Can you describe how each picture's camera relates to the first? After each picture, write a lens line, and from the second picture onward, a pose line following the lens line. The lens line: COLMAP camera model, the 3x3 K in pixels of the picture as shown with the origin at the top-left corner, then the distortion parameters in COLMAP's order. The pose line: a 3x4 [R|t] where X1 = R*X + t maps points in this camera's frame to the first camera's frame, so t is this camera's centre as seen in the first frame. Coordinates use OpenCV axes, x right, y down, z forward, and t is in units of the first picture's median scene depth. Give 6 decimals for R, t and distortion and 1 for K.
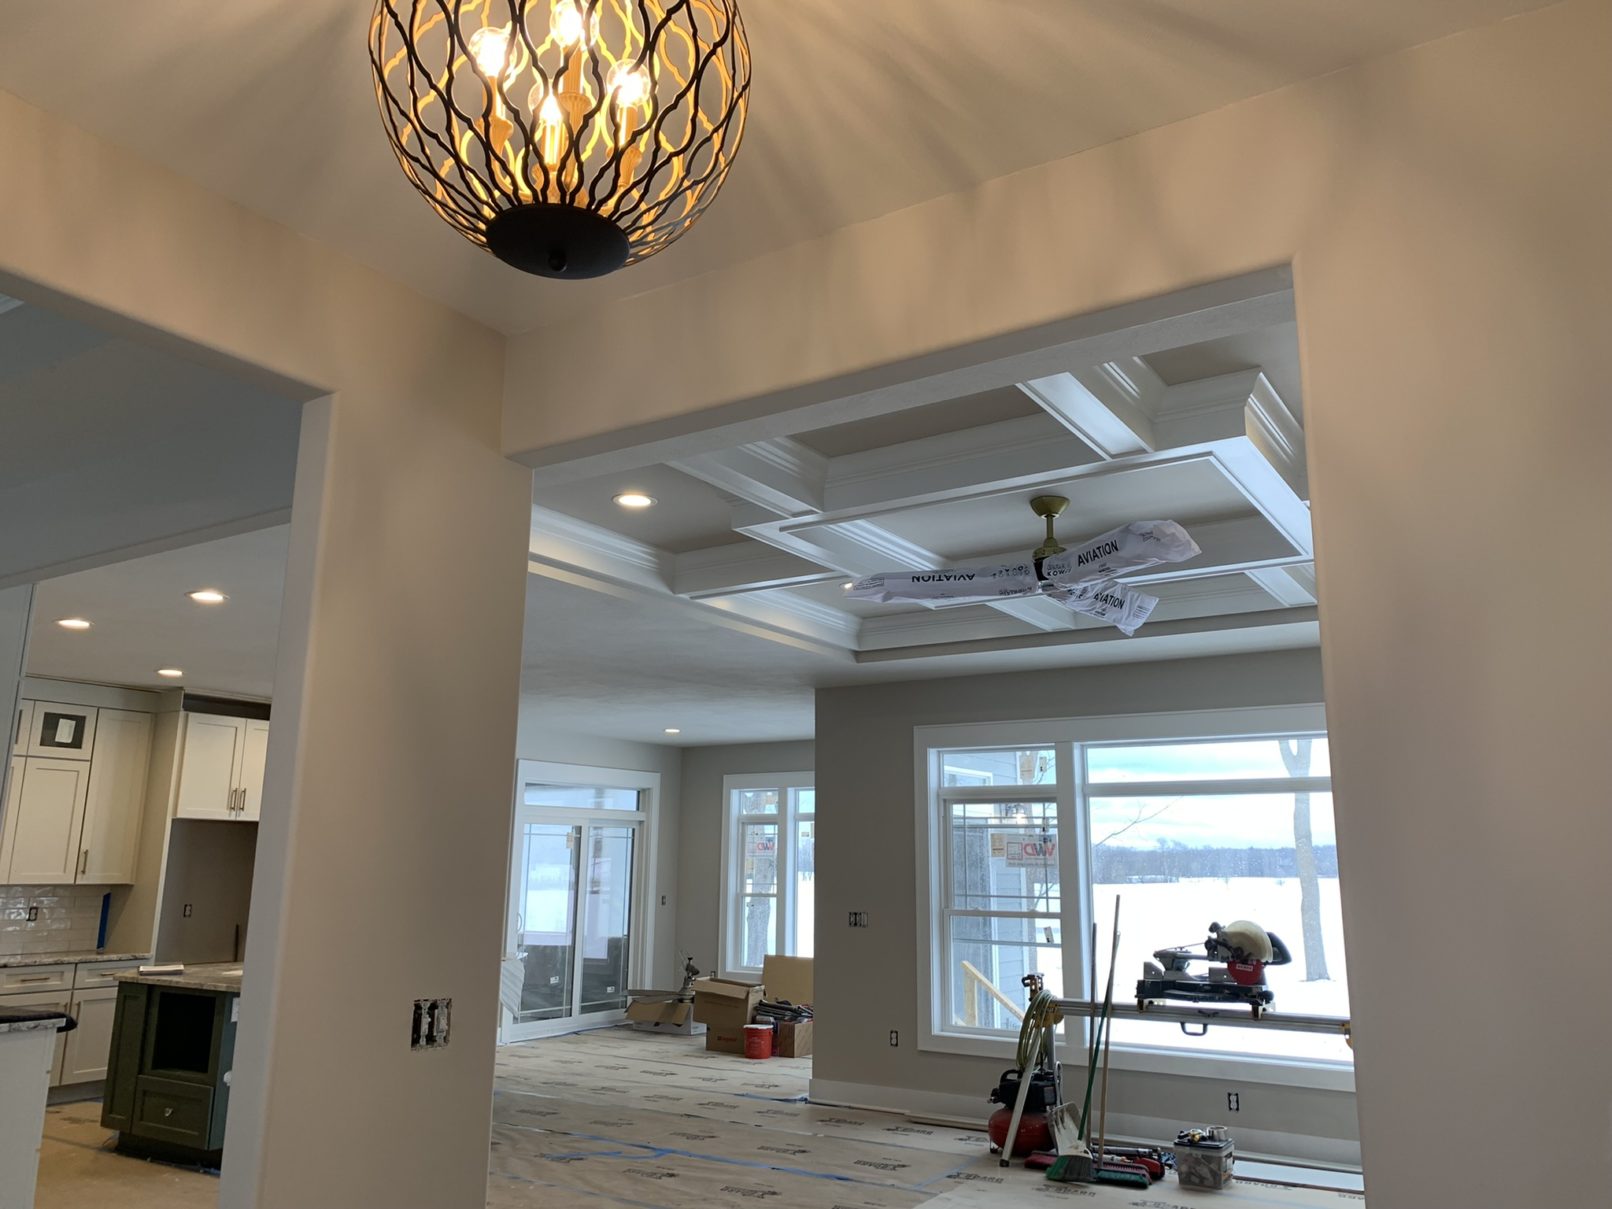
lens RADIAL K [[1230.7, 0, 806.0], [0, 1230.7, 604.5], [0, 0, 1]] dist [0.074559, -0.152313]
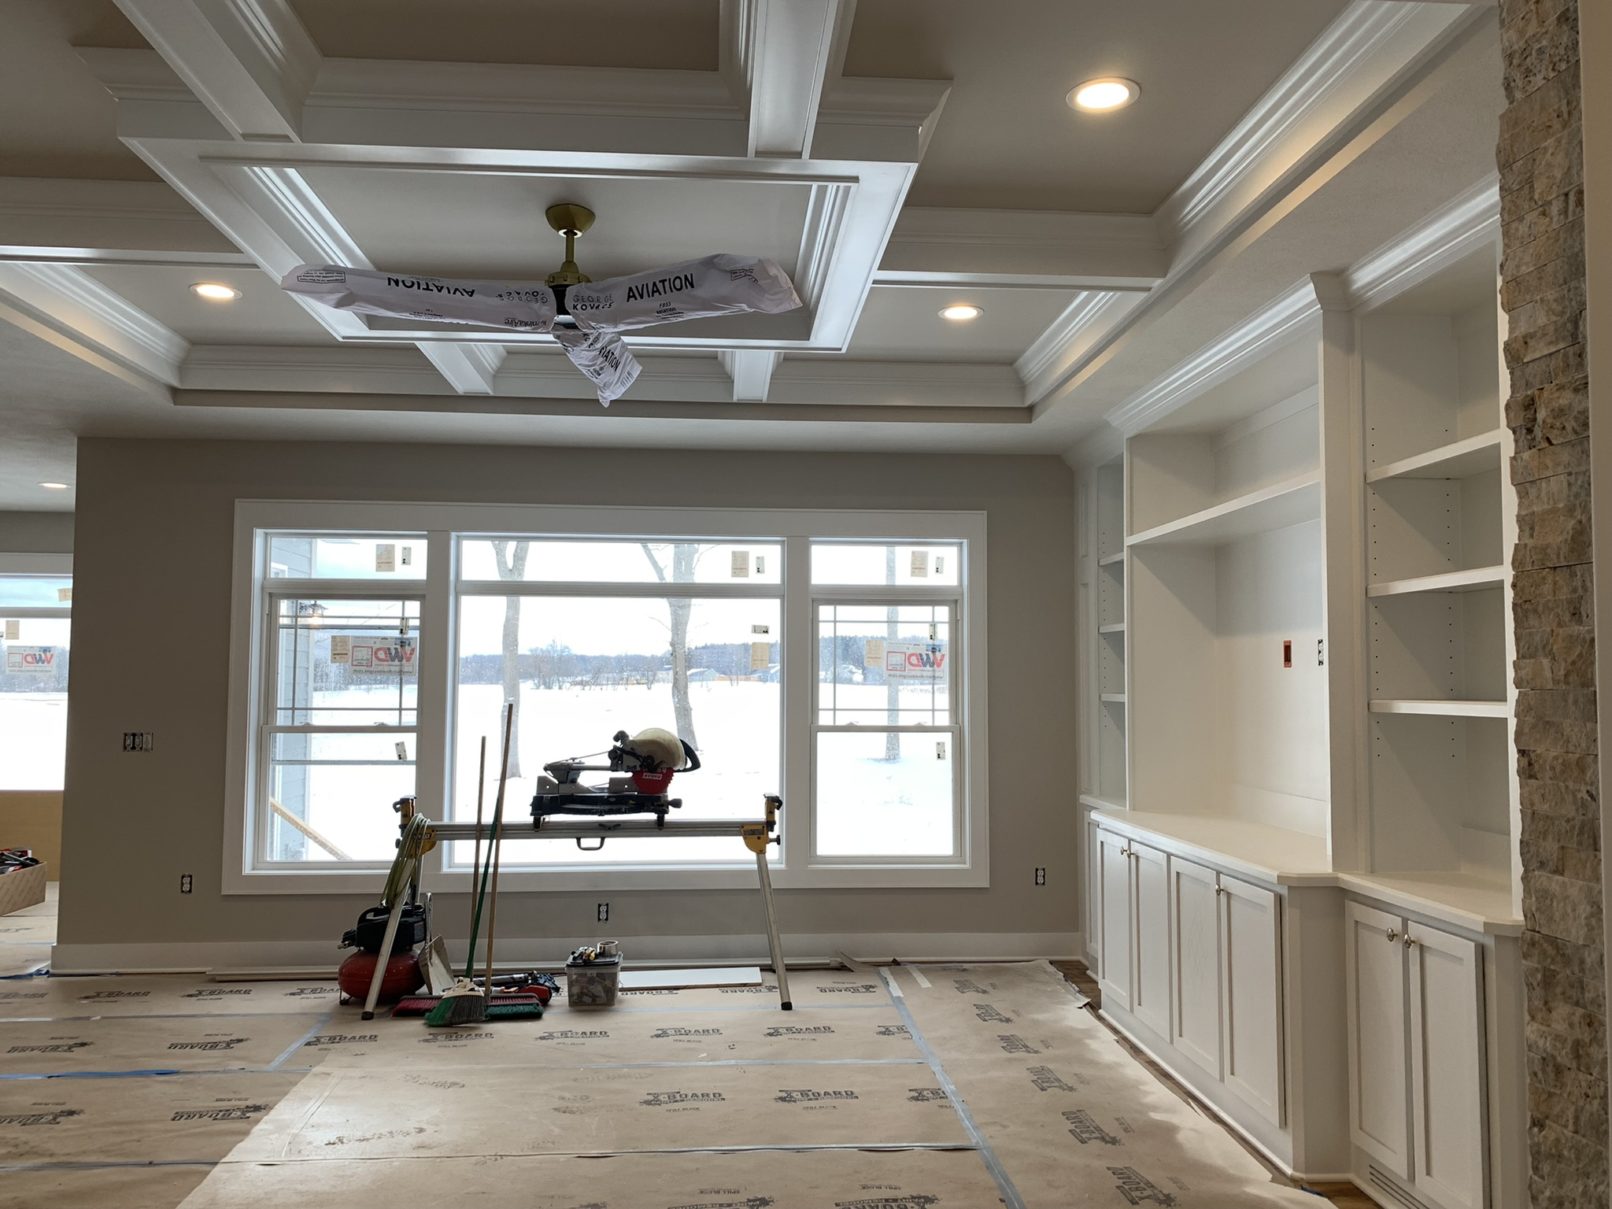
lens RADIAL K [[1218.1, 0, 806.0], [0, 1218.1, 604.5], [0, 0, 1]] dist [0.009852, -0.013475]
pose [[0.794231, 0.033558, 0.606689, -0.116082], [-0.123976, 0.986419, 0.107738, 0.046409], [-0.594834, -0.160784, 0.787605, 0.210386]]
